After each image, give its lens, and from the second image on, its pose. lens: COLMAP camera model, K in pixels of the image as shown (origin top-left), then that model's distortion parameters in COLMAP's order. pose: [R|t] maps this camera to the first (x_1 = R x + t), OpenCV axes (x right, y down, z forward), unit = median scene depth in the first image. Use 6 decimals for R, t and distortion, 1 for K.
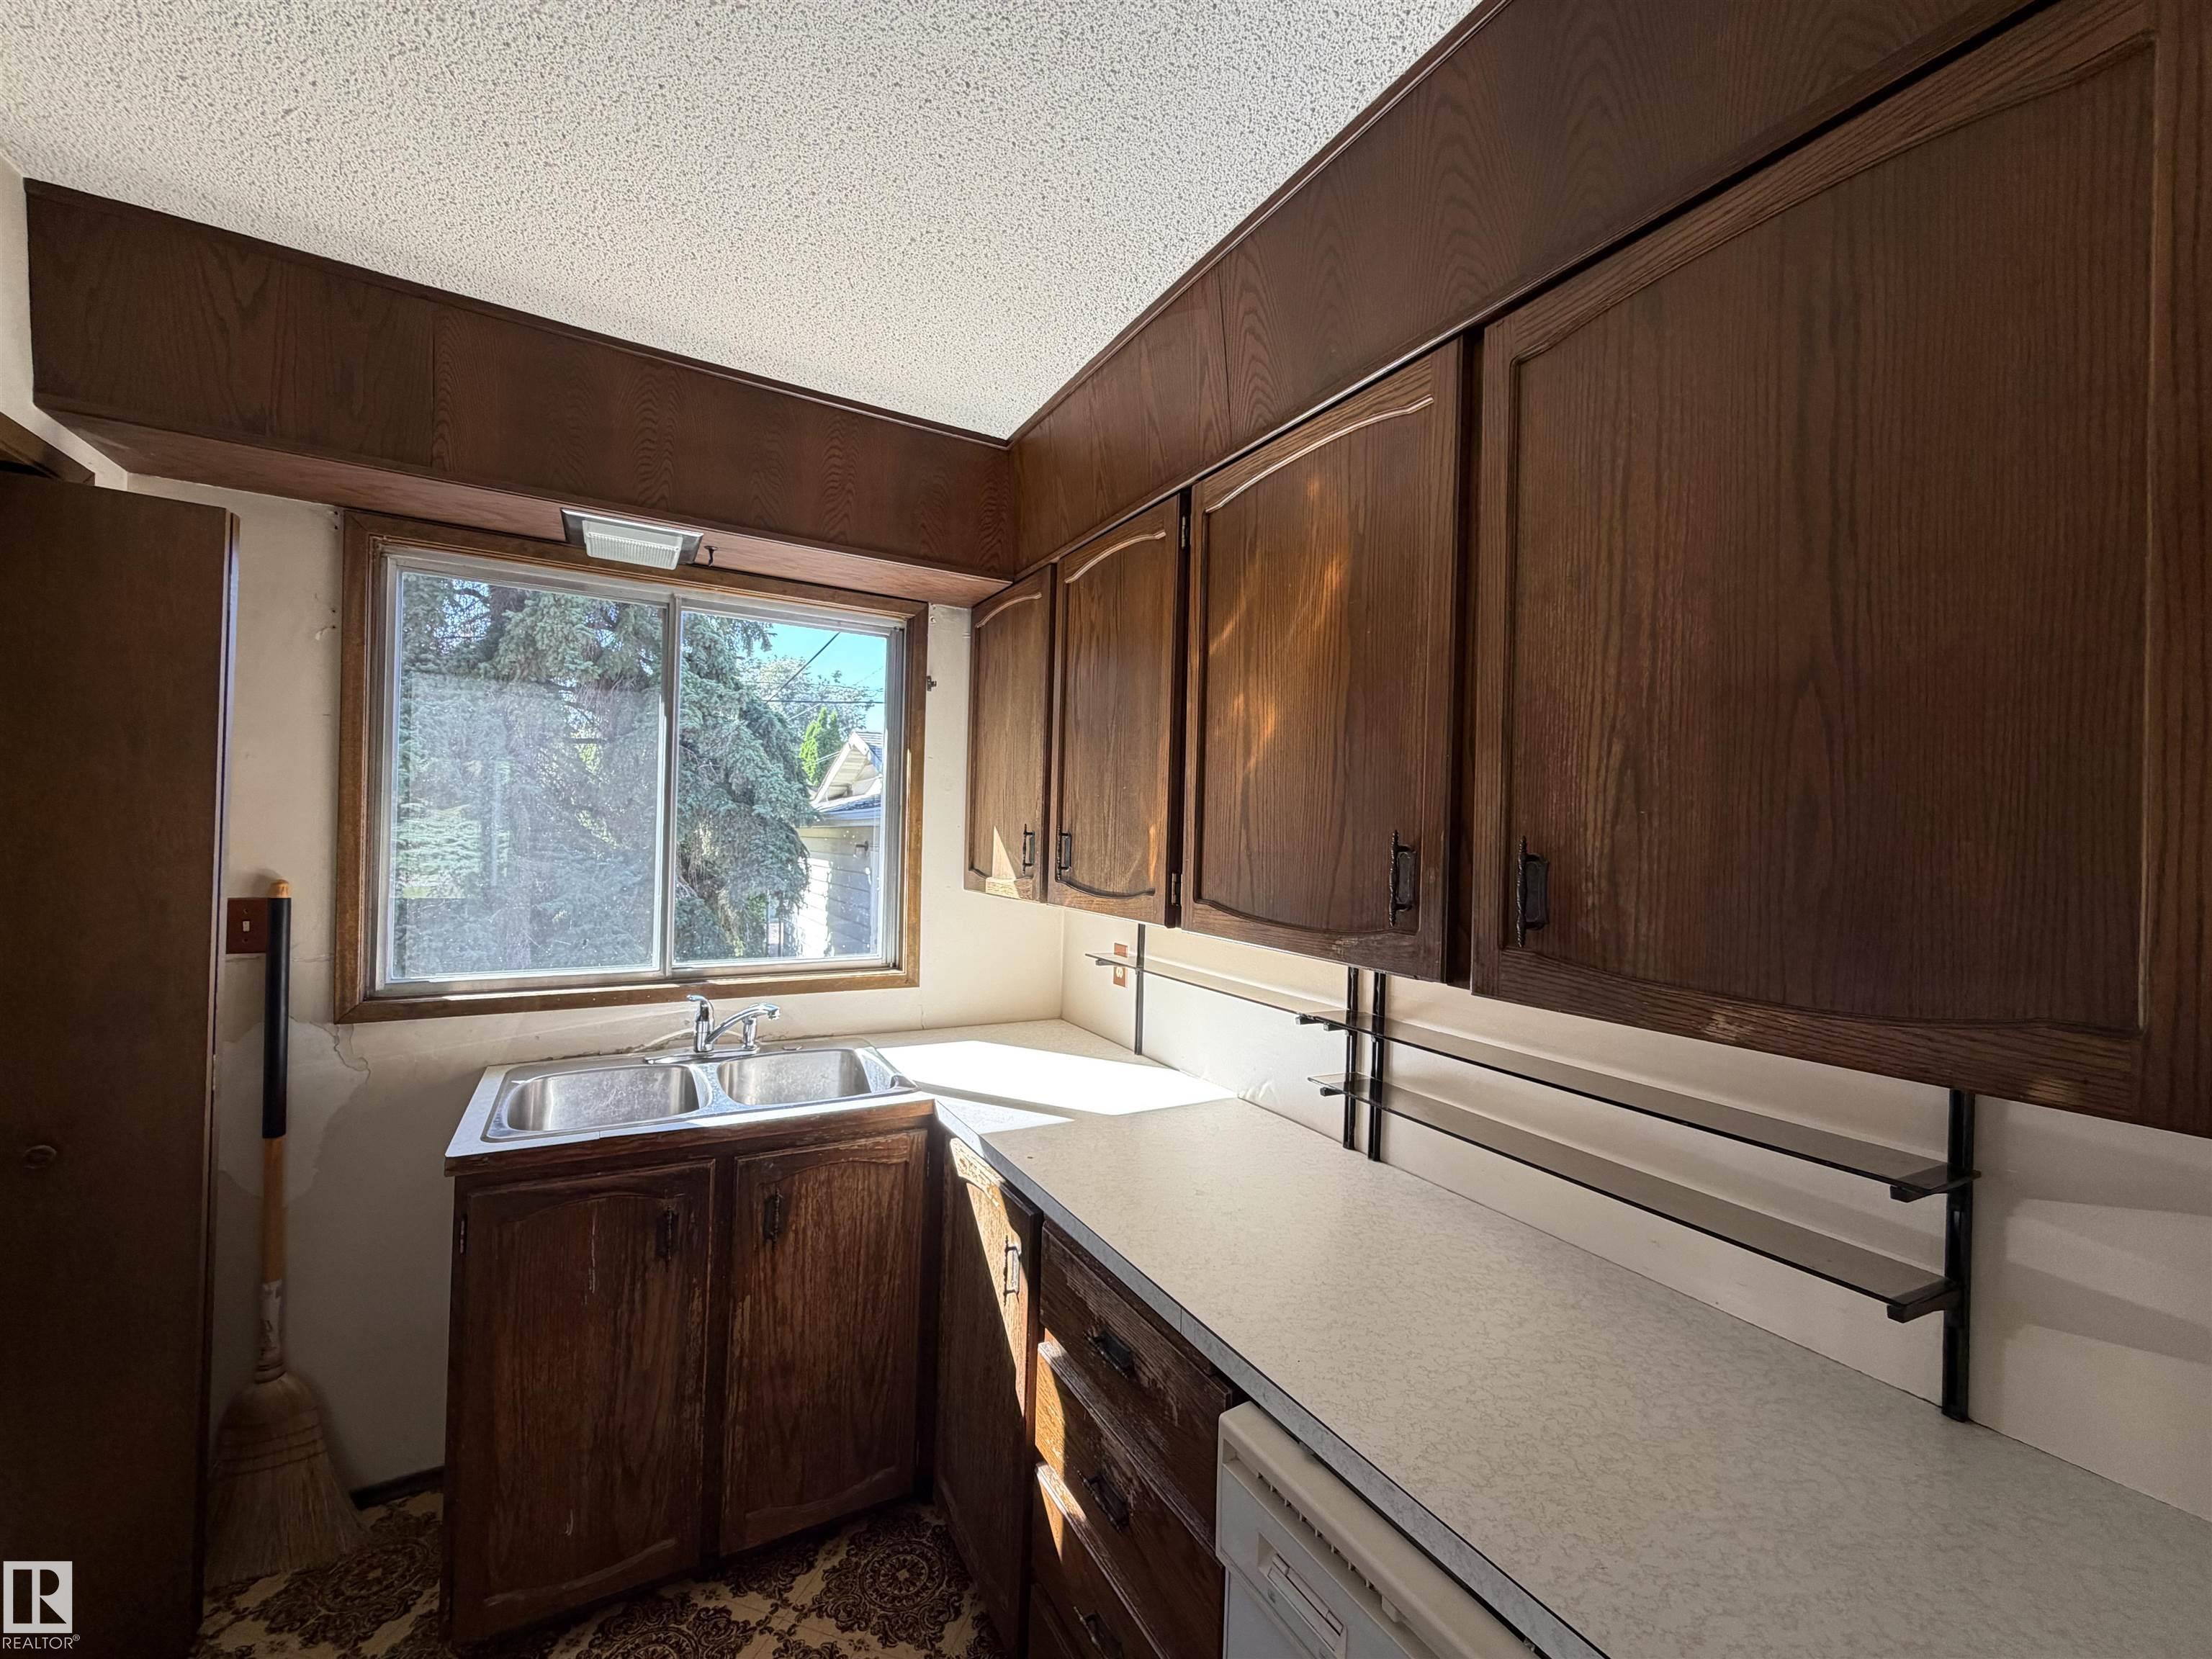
lens RADIAL K [[880.3, 0, 1098.7], [0, 880.3, 832.2], [0, 0, 1]] dist [-0.000201, -0.000156]
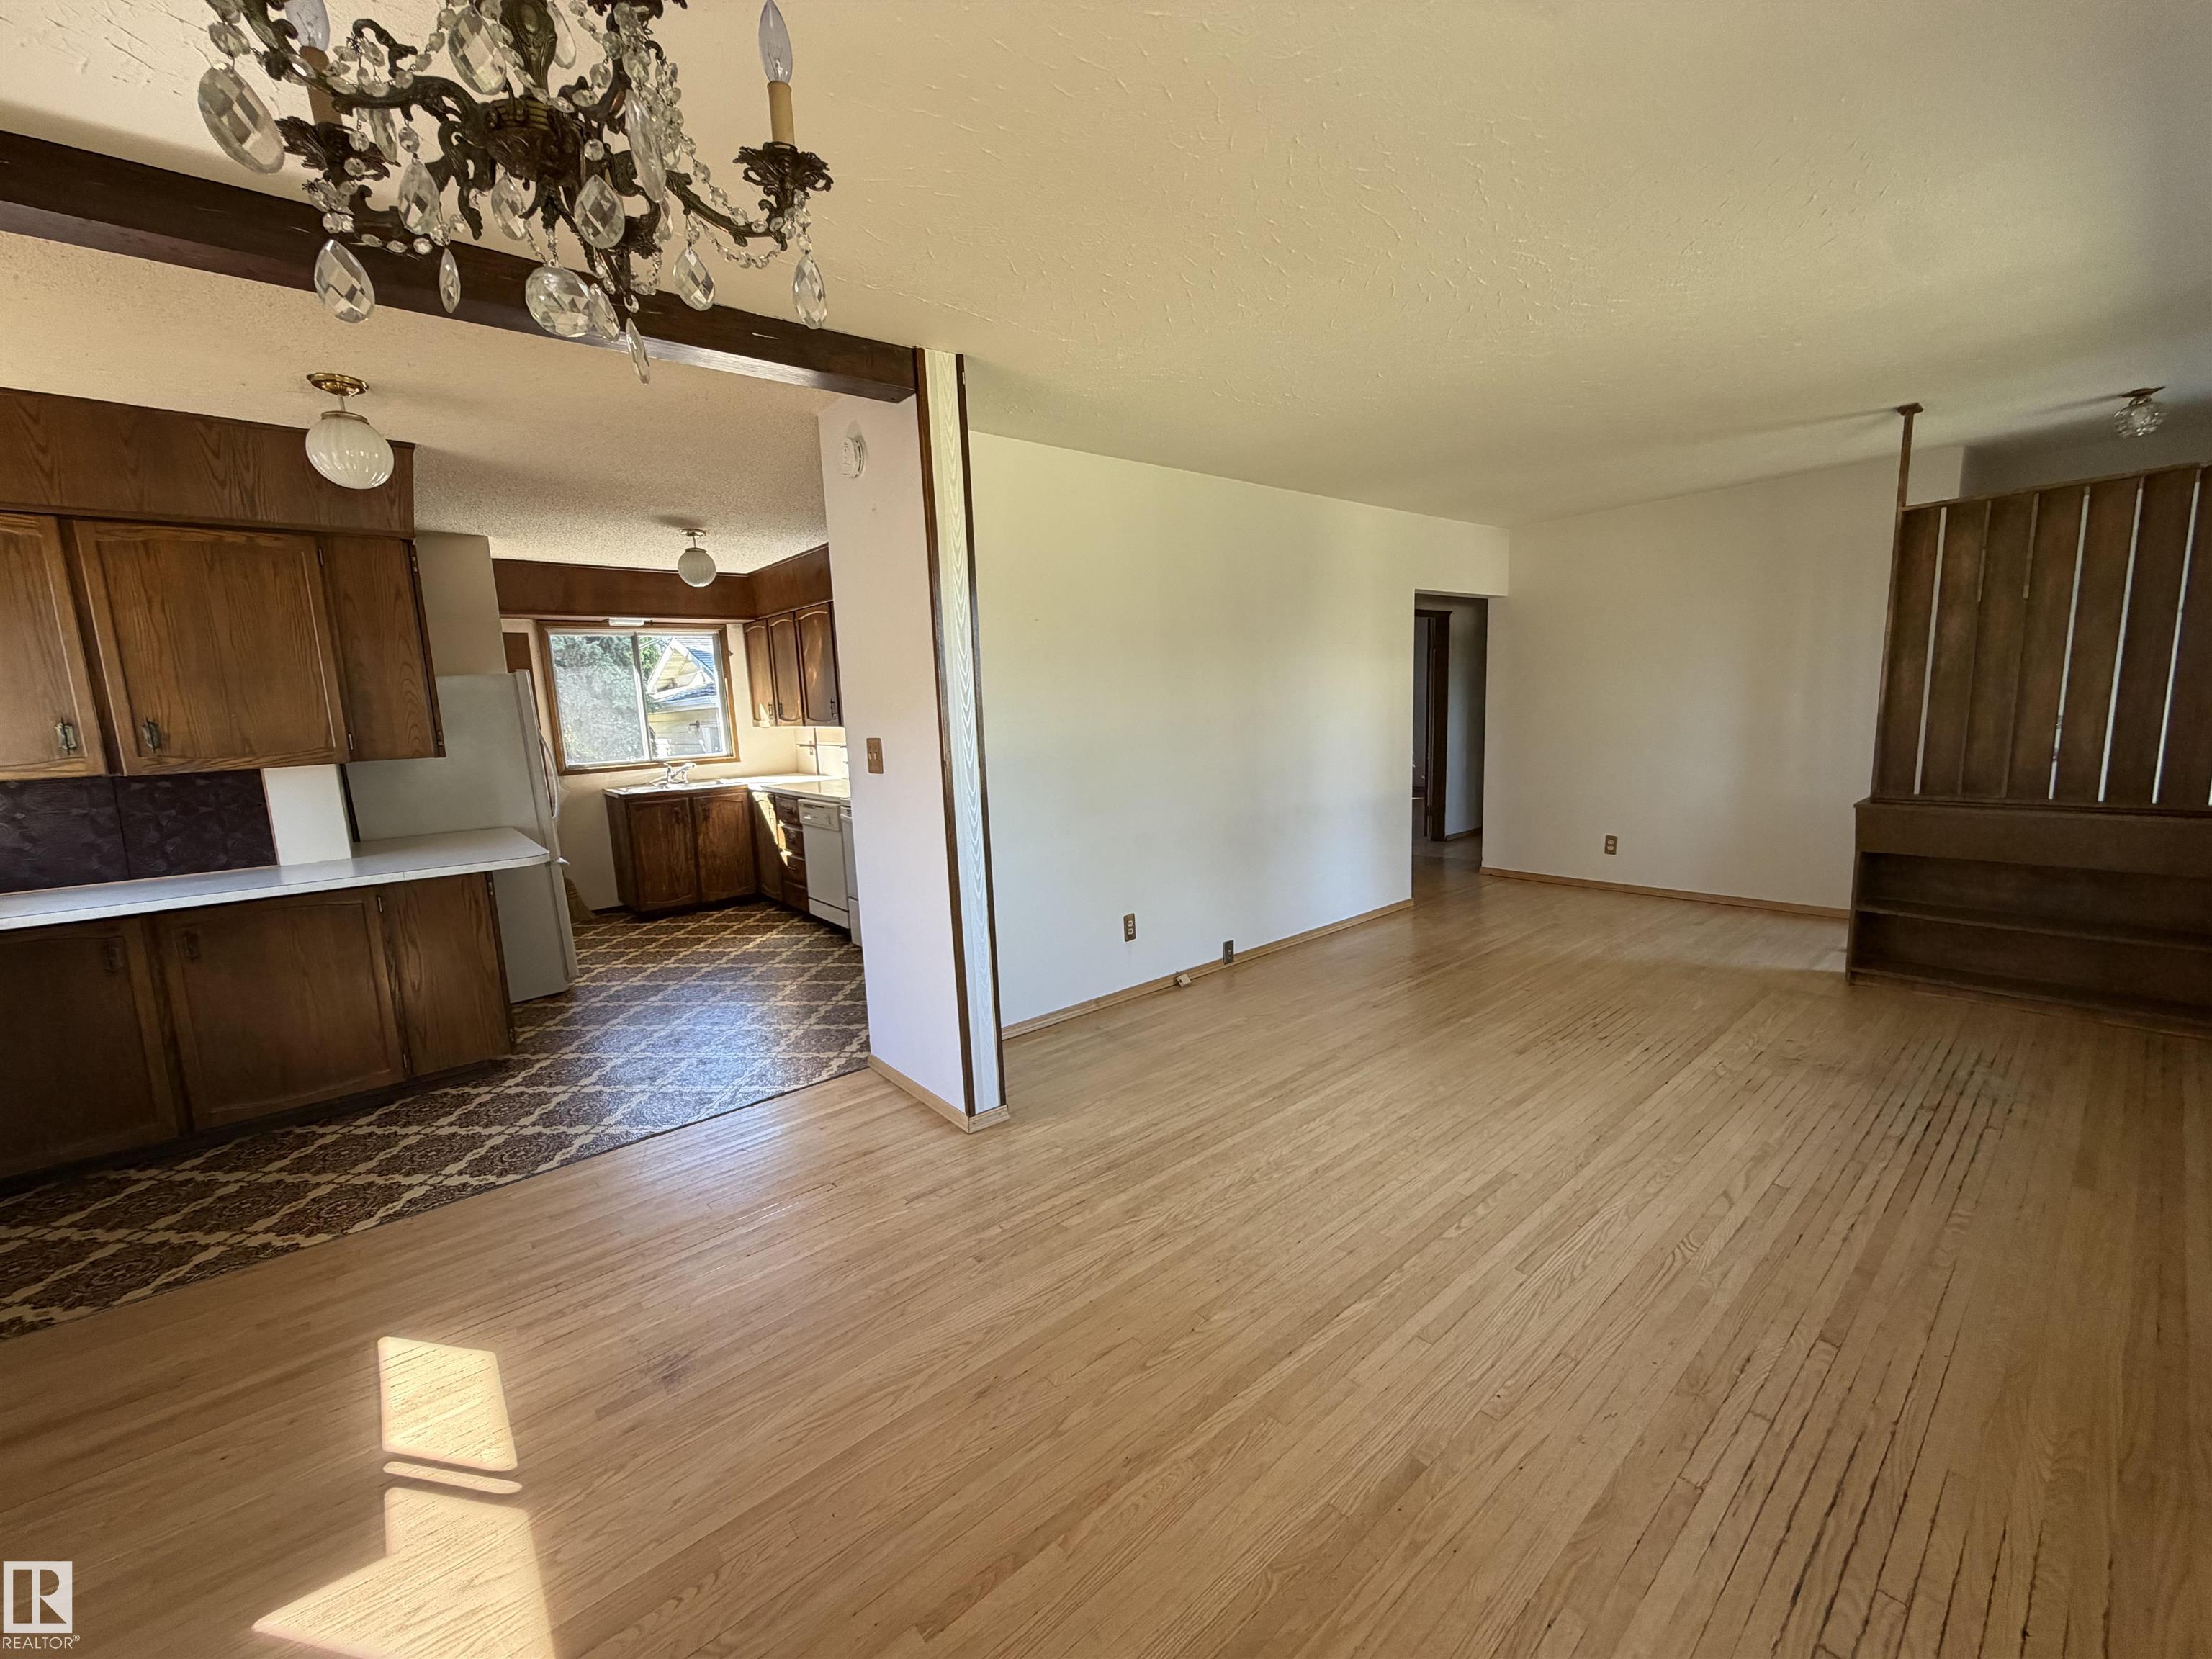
lens RADIAL K [[880.3, 0, 1098.7], [0, 880.3, 832.2], [0, 0, 1]] dist [-0.000201, -0.000156]
pose [[0.980609, -0.094066, 0.171924, 0.578144], [0.066809, 0.985181, 0.157969, 0.034619], [-0.184235, -0.143419, 0.972362, -2.766272]]
